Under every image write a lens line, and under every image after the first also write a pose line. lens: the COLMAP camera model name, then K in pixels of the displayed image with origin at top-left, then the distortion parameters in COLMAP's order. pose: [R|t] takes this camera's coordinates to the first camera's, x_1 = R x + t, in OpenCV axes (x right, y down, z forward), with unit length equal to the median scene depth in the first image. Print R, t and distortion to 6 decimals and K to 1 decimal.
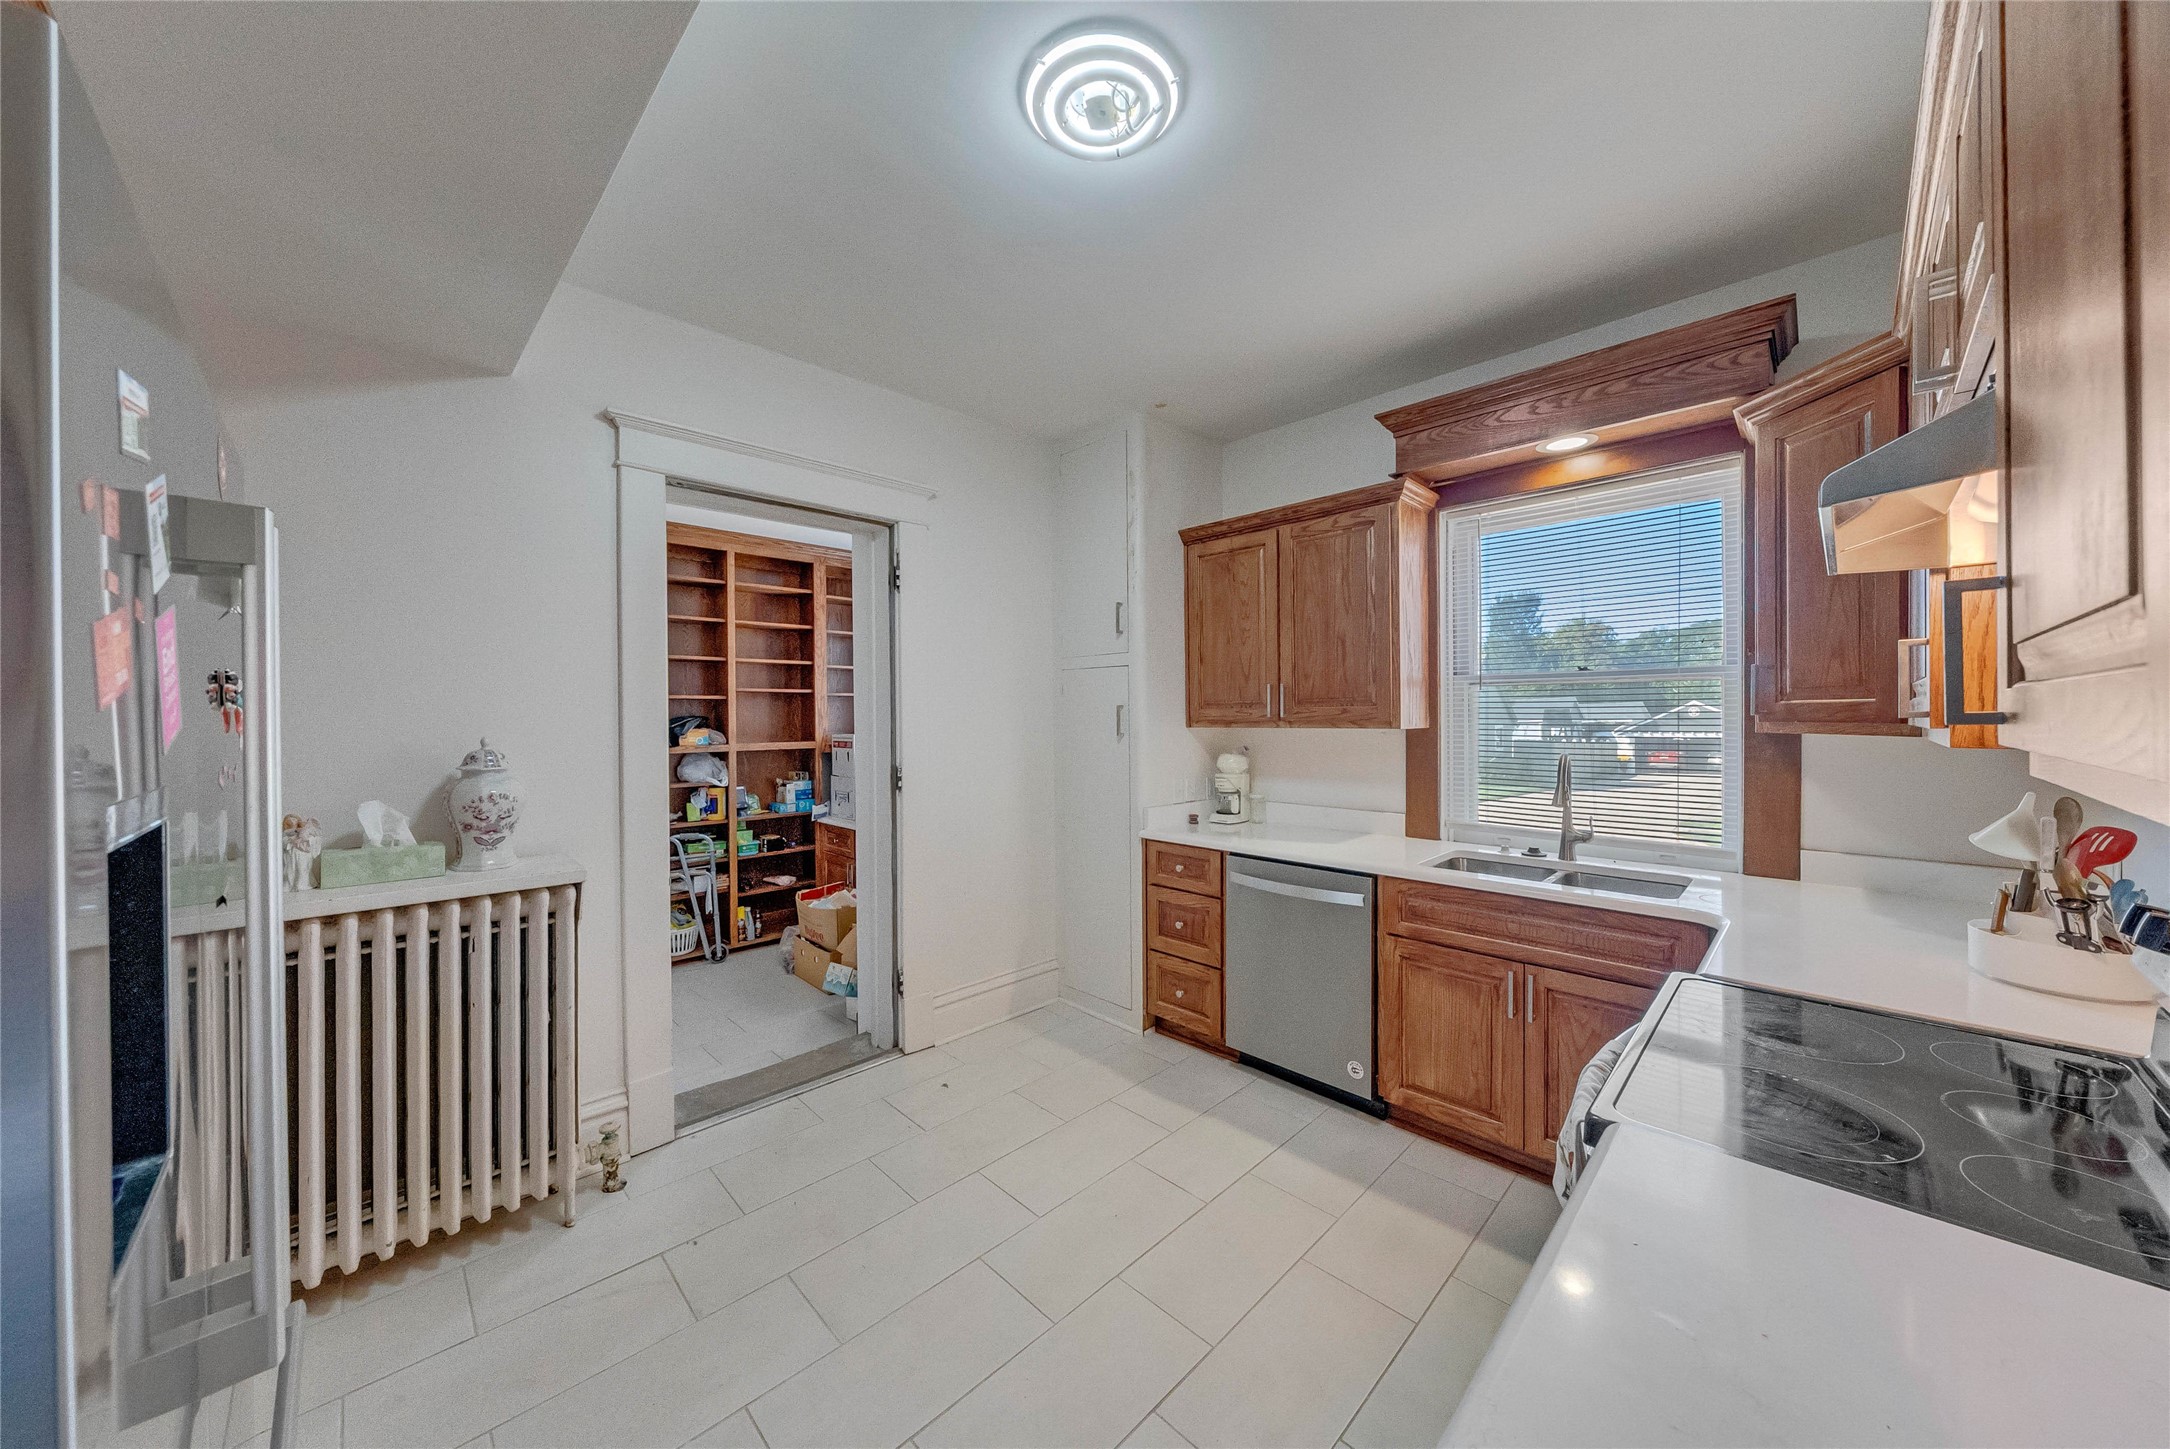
lens RADIAL K [[737.2, 0, 1084.8], [0, 737.2, 720.6], [0, 0, 1]] dist [-0.004346, 0.000442]
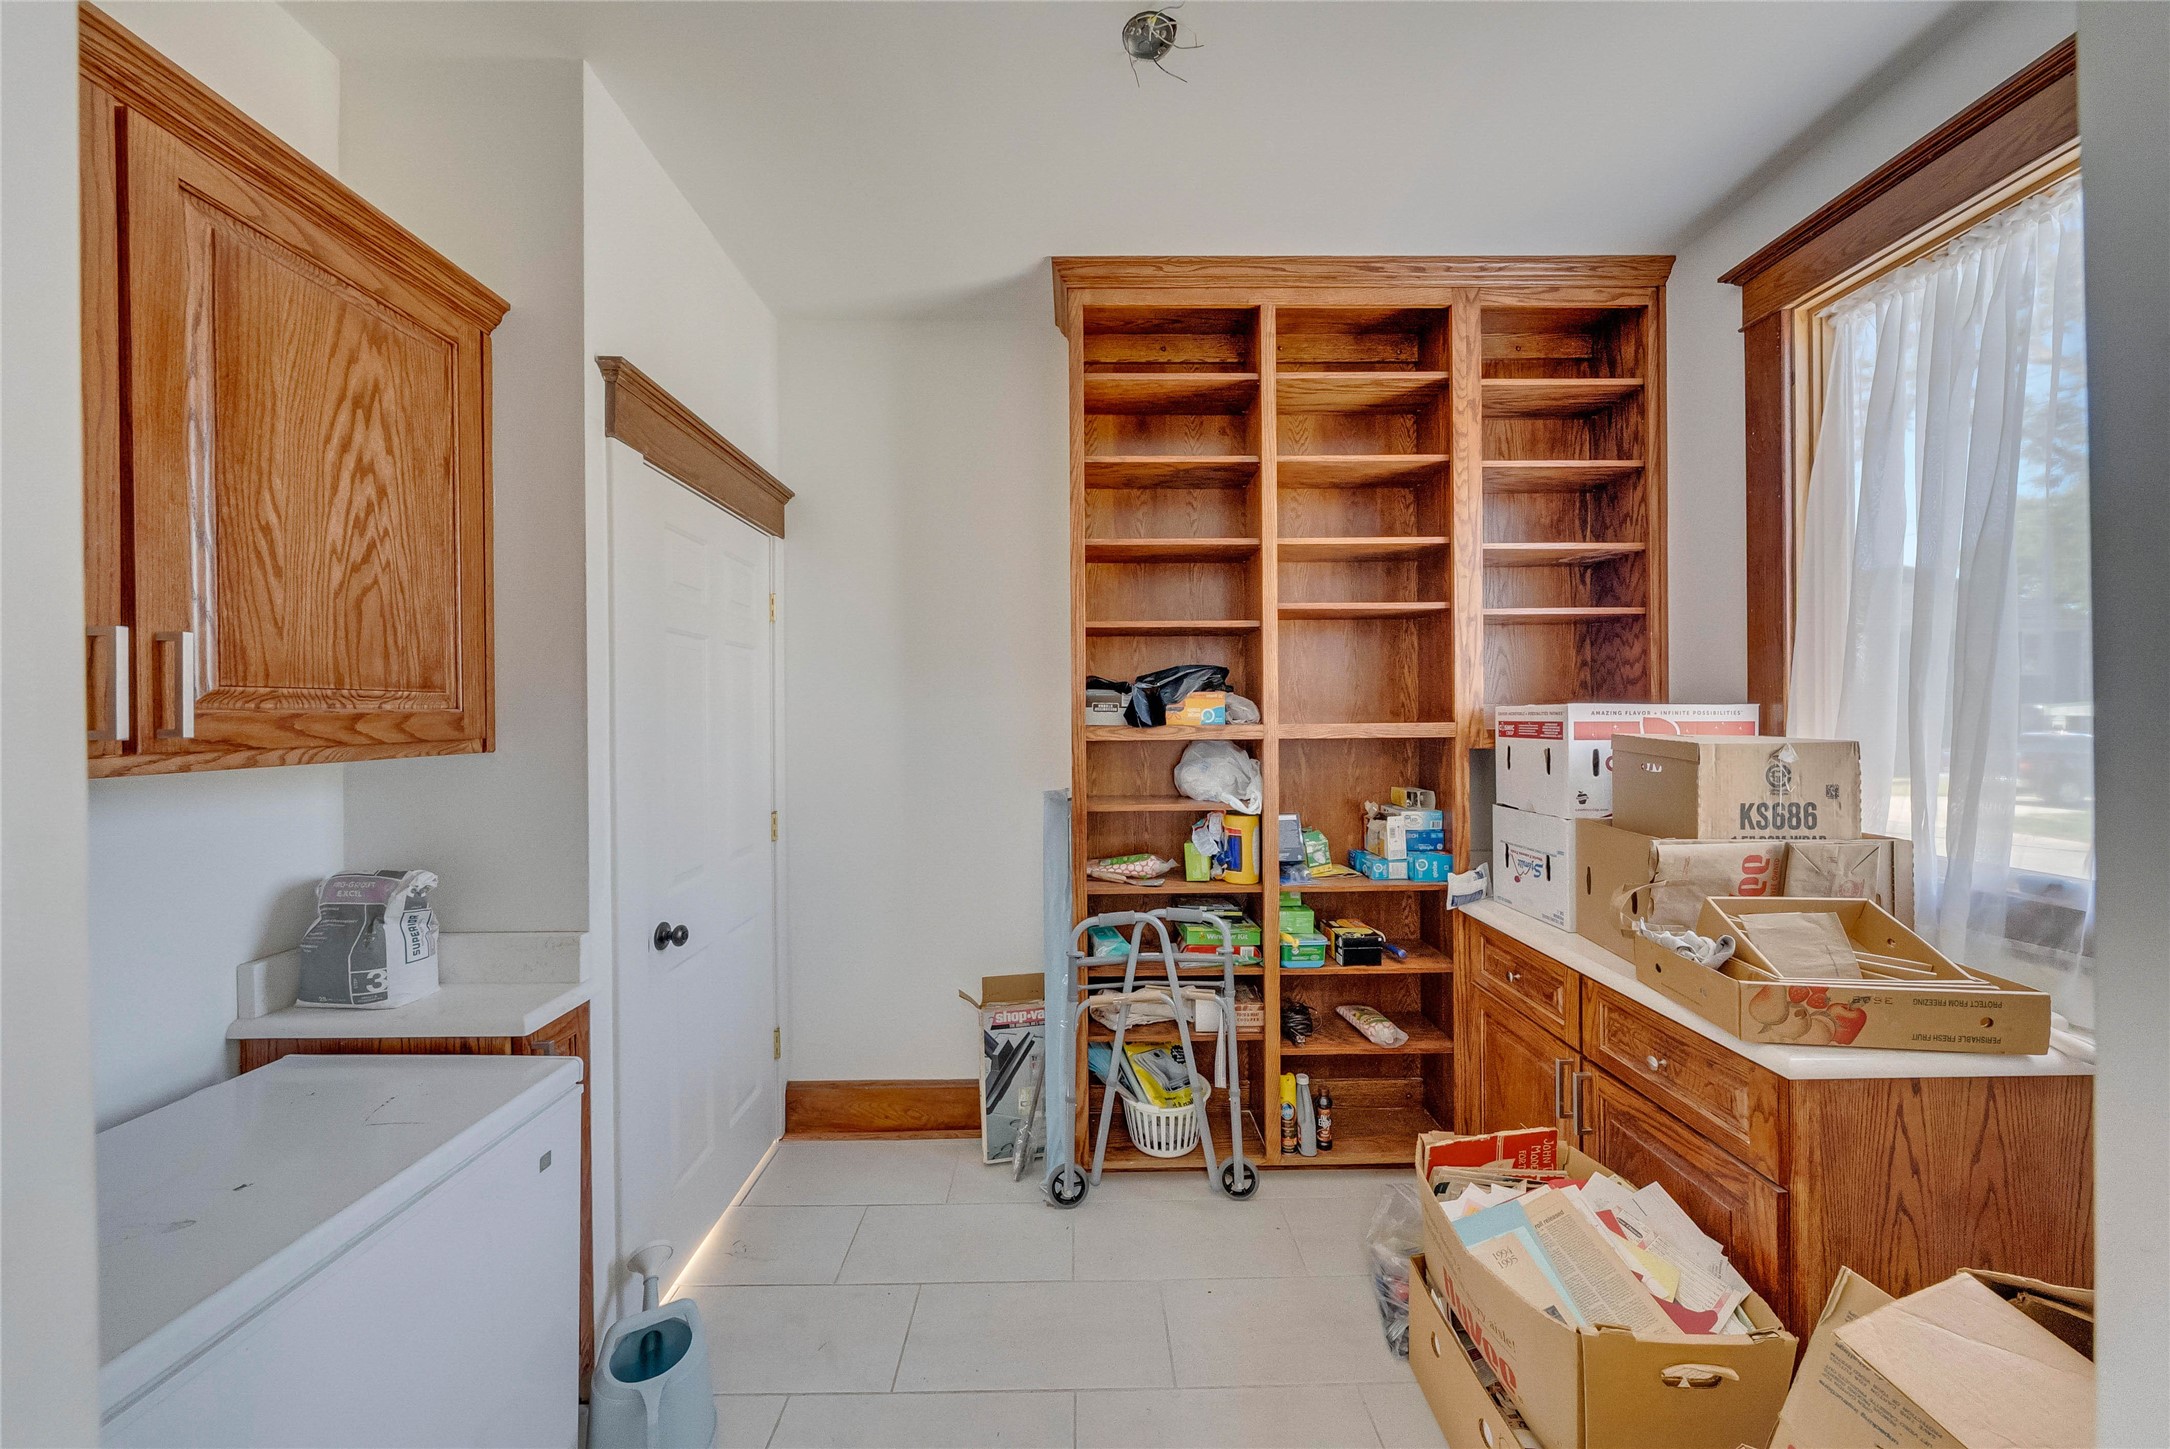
lens RADIAL K [[802.9, 0, 1084.1], [0, 802.9, 720.8], [0, 0, 1]] dist [-0.000986, -0.000479]
pose [[0.723385, 0.002711, -0.690440, -0.211281], [-0.002045, 0.999996, 0.001785, 0.029047], [0.690442, 0.000121, 0.723387, 0.545353]]
